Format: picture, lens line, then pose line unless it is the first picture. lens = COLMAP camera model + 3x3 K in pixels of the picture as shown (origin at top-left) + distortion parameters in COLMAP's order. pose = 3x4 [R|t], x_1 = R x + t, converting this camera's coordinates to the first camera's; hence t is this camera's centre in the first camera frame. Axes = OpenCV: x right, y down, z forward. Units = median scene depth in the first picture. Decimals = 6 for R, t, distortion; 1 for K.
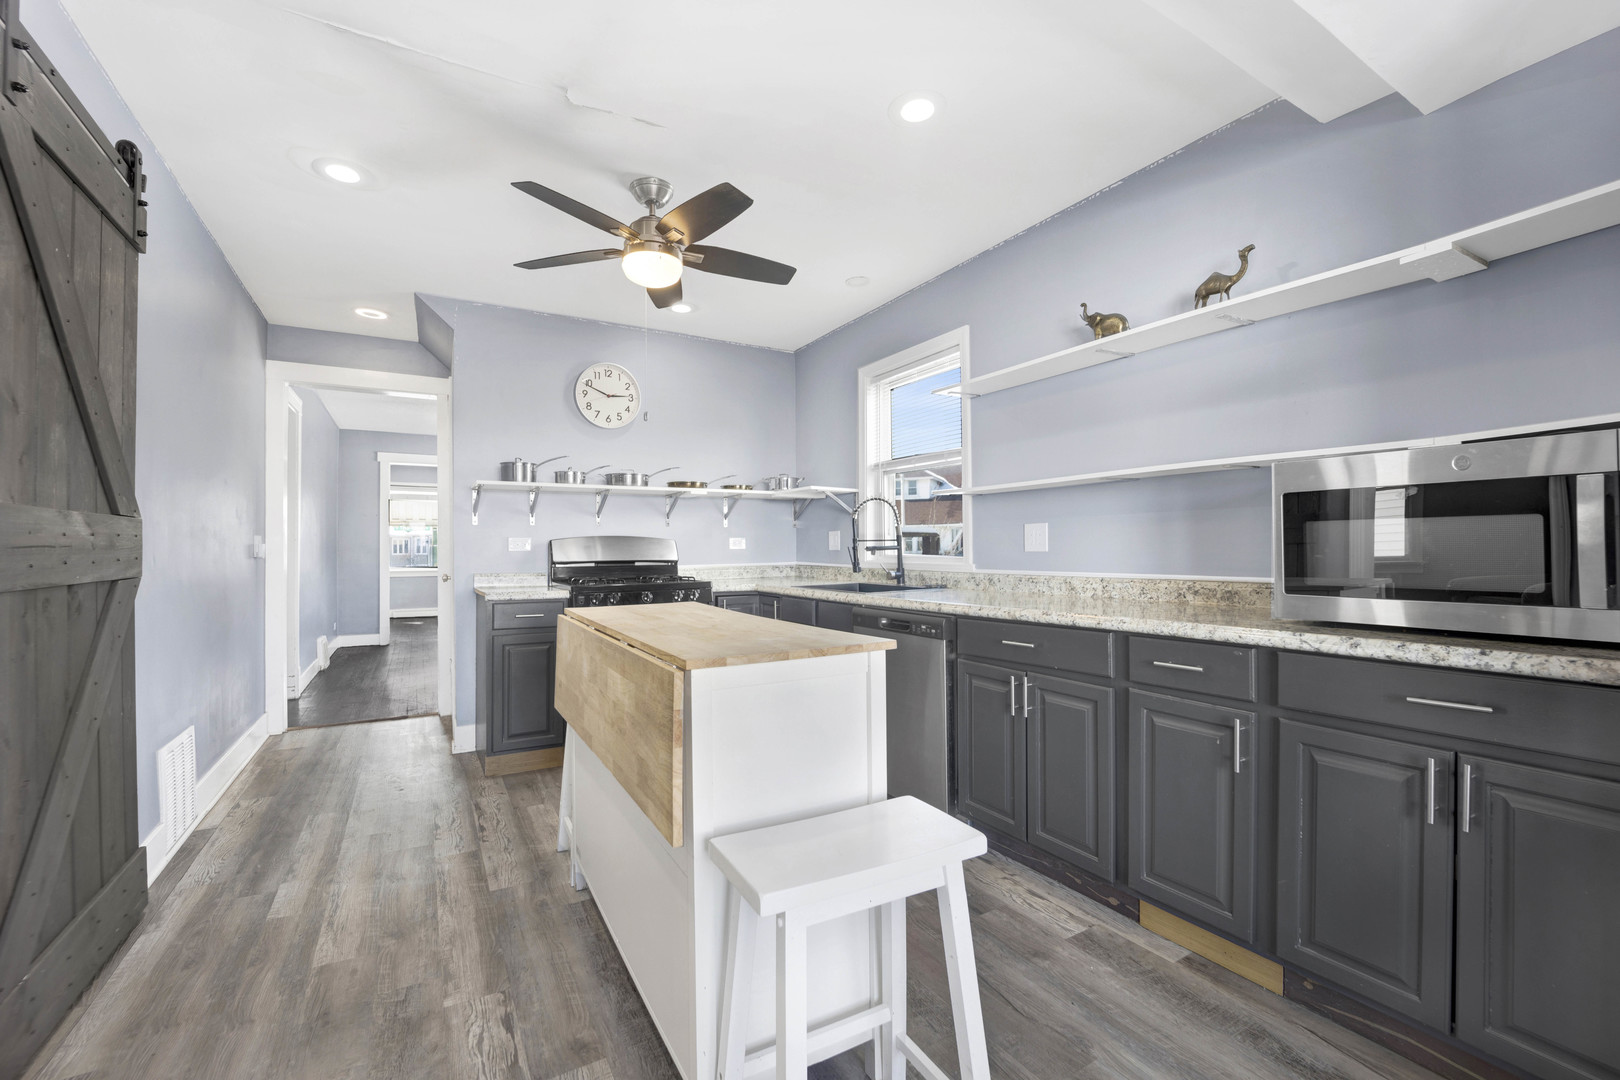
lens RADIAL K [[673.7, 0, 819.7], [0, 673.7, 538.7], [0, 0, 1]] dist [-0.021218, -0.001129]
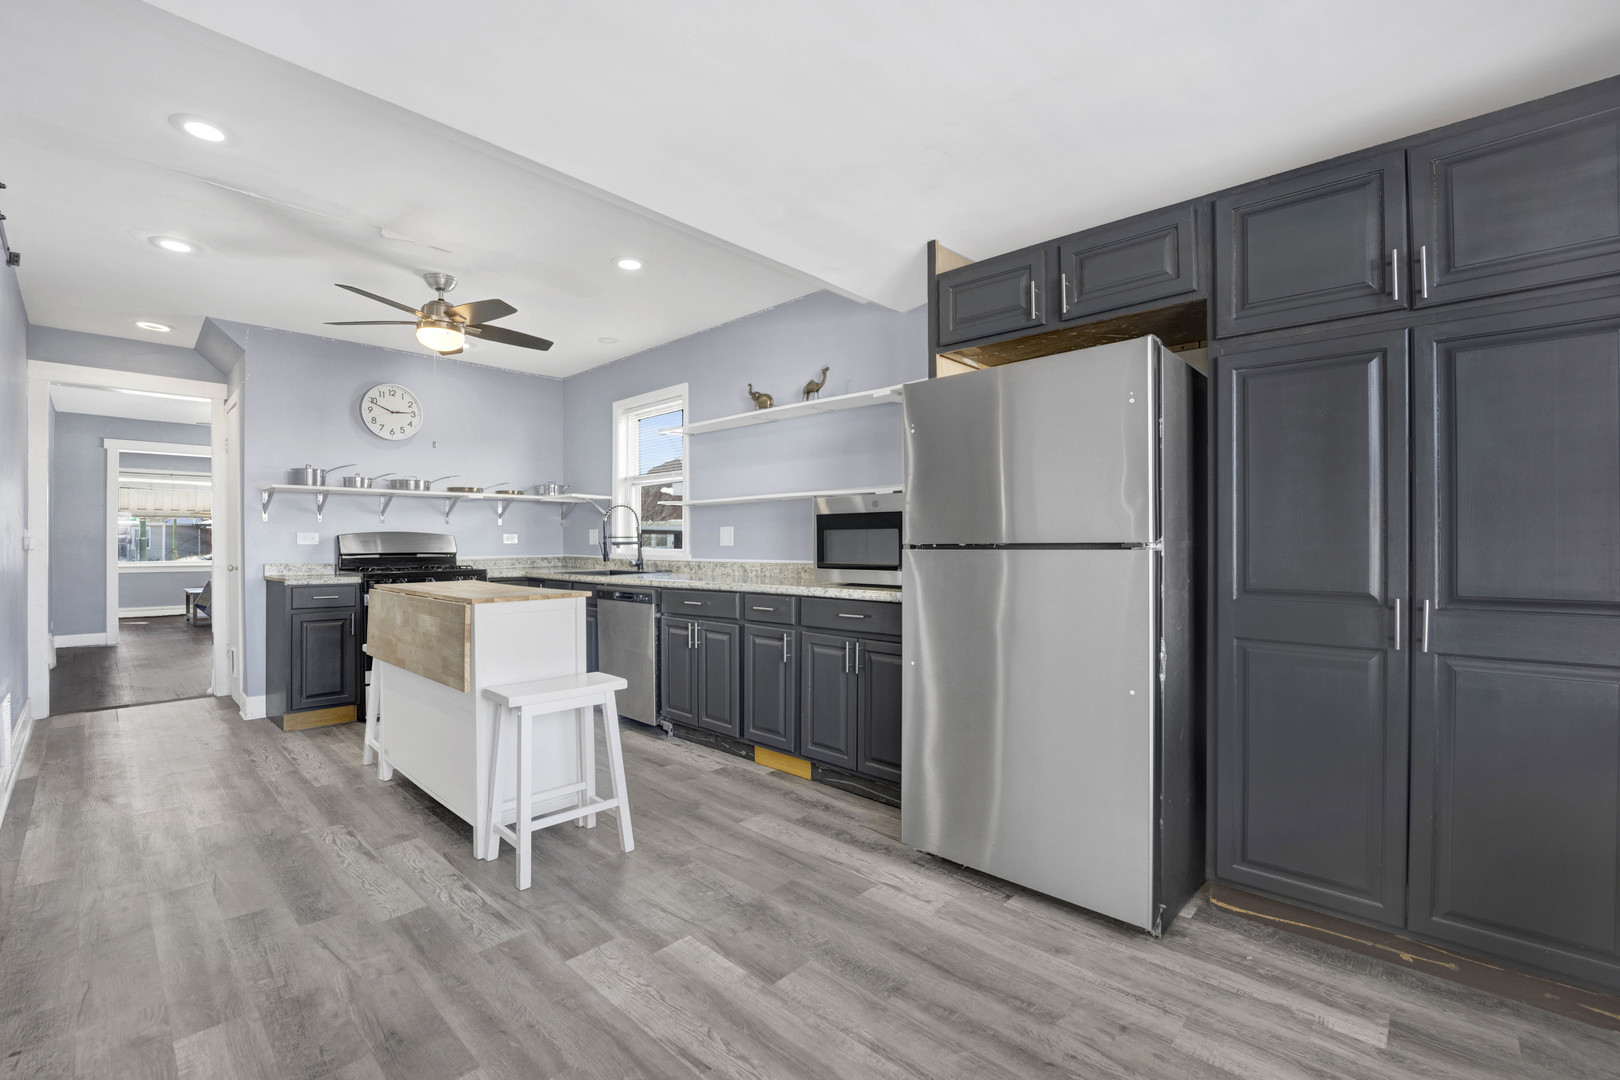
lens RADIAL K [[673.7, 0, 800.6], [0, 673.7, 541.1], [0, 0, 1]] dist [-0.021218, -0.001129]
pose [[0.961790, 0.005191, 0.273740, 0.084662], [-0.007862, 0.999932, 0.008660, -0.006494], [-0.273676, -0.010481, 0.961765, -0.514088]]
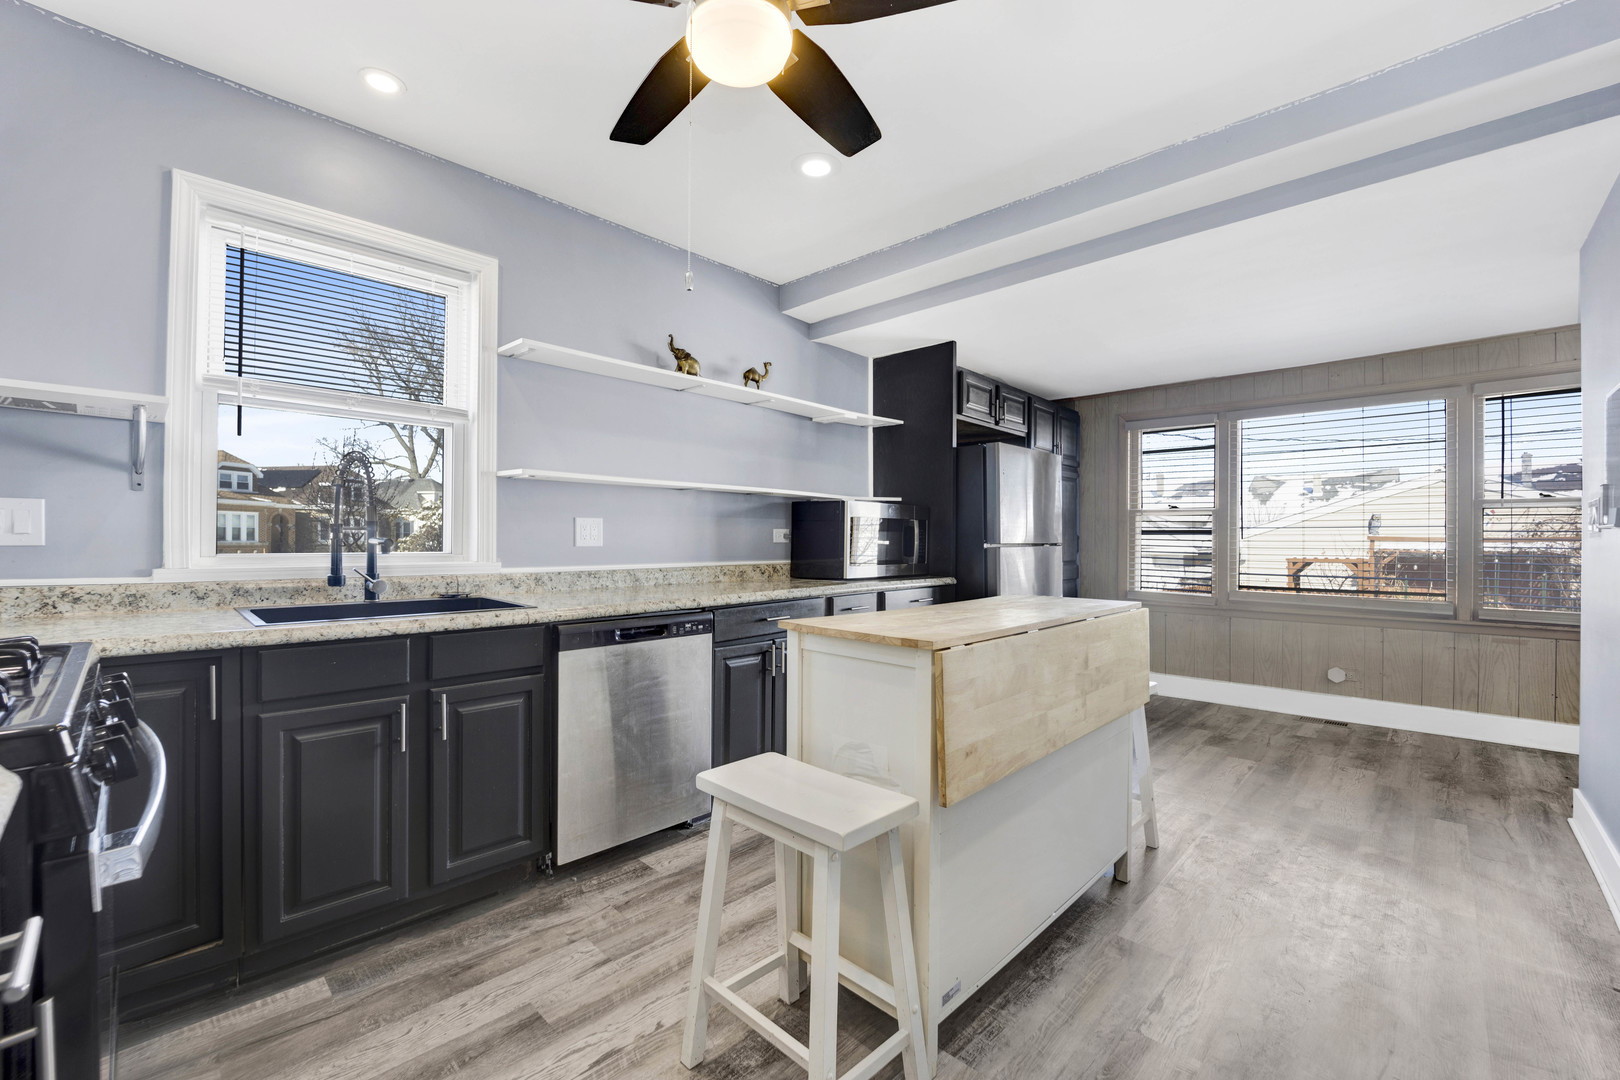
lens RADIAL K [[673.7, 0, 764.9], [0, 673.7, 551.2], [0, 0, 1]] dist [-0.021218, -0.001129]
pose [[-0.230994, -0.012061, 0.972880, -0.789445], [-0.019629, 0.999777, 0.007734, 0.015290], [-0.972757, -0.017310, -0.231180, 1.099301]]
